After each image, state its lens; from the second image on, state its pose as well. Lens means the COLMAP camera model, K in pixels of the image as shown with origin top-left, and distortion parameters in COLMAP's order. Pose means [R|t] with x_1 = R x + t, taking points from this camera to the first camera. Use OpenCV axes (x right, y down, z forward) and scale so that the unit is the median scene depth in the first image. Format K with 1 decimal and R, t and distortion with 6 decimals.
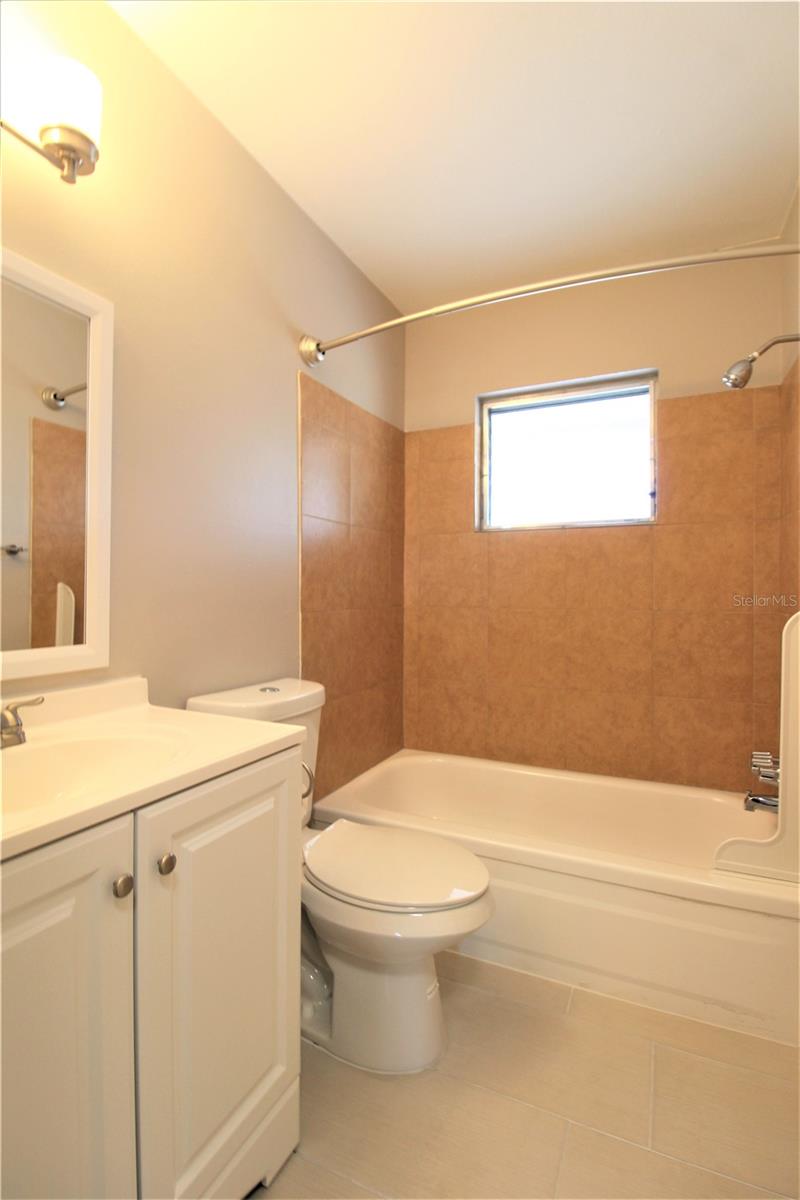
lens RADIAL K [[568.7, 0, 398.7], [0, 568.7, 598.6], [0, 0, 1]] dist [-0.016466, -0.000936]
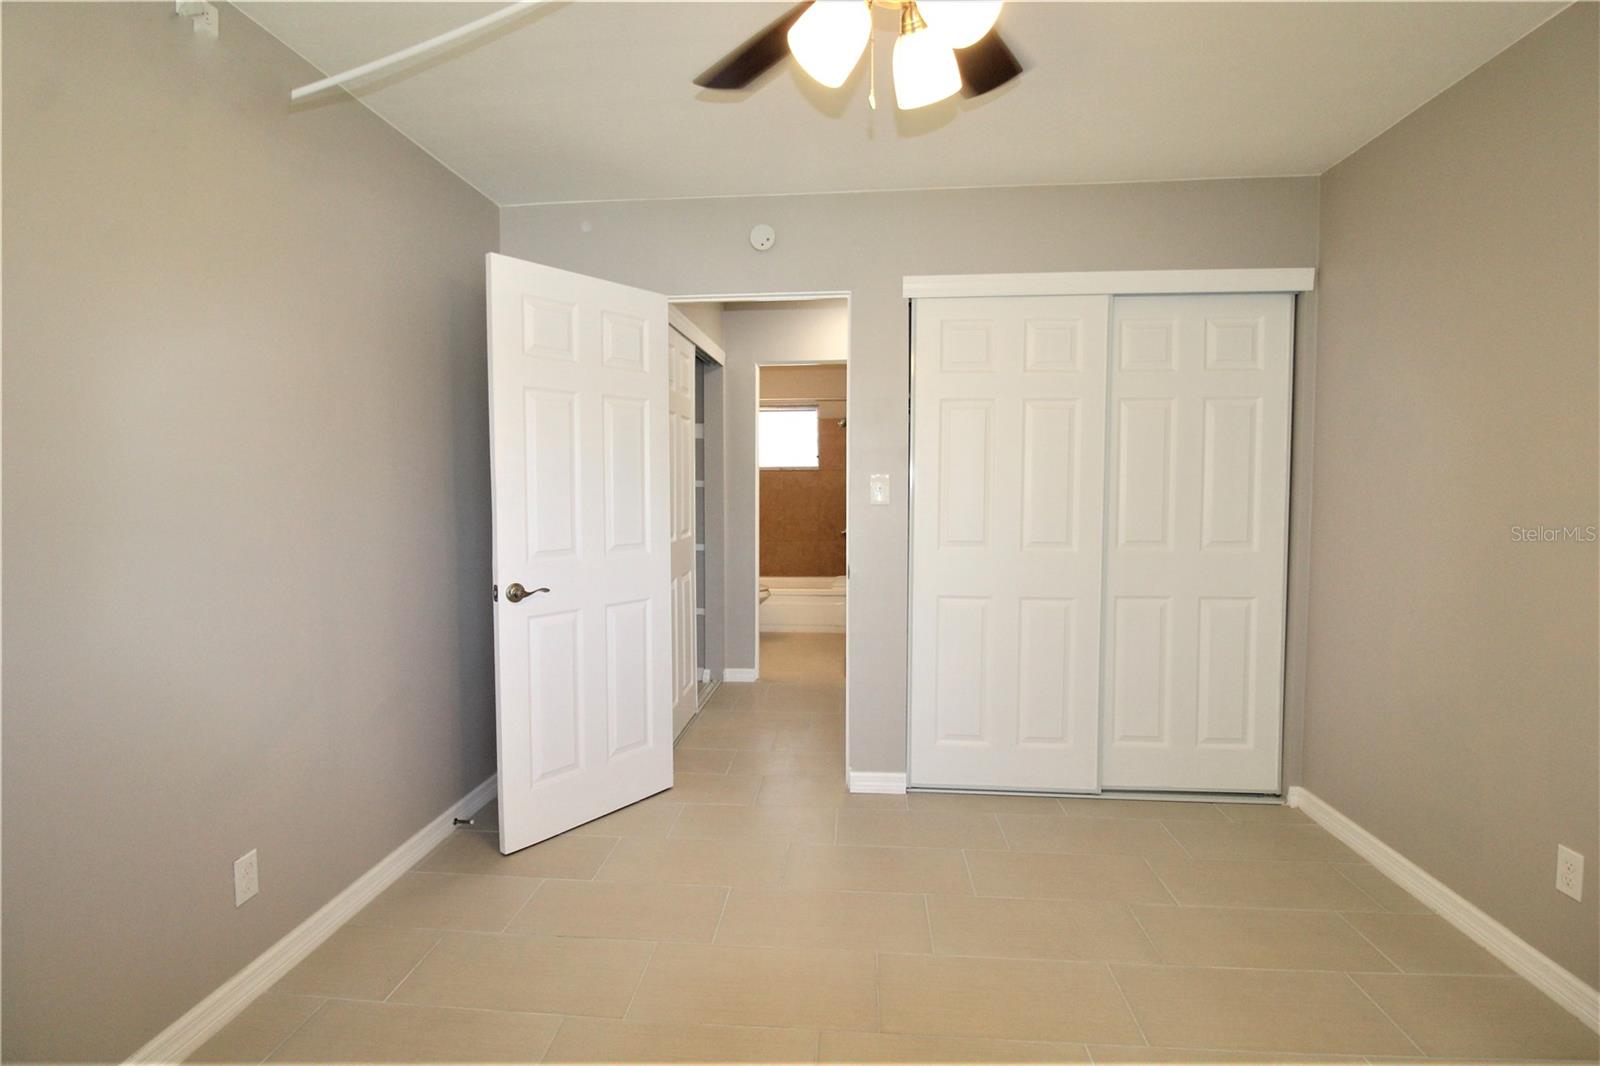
lens RADIAL K [[758.2, 0, 801.6], [0, 758.2, 532.4], [0, 0, 1]] dist [-0.016466, -0.000936]
pose [[0.944549, -0.023040, 0.327562, -0.658221], [0.012798, 0.999361, 0.033387, 0.024186], [-0.328122, -0.027344, 0.944240, -1.968292]]
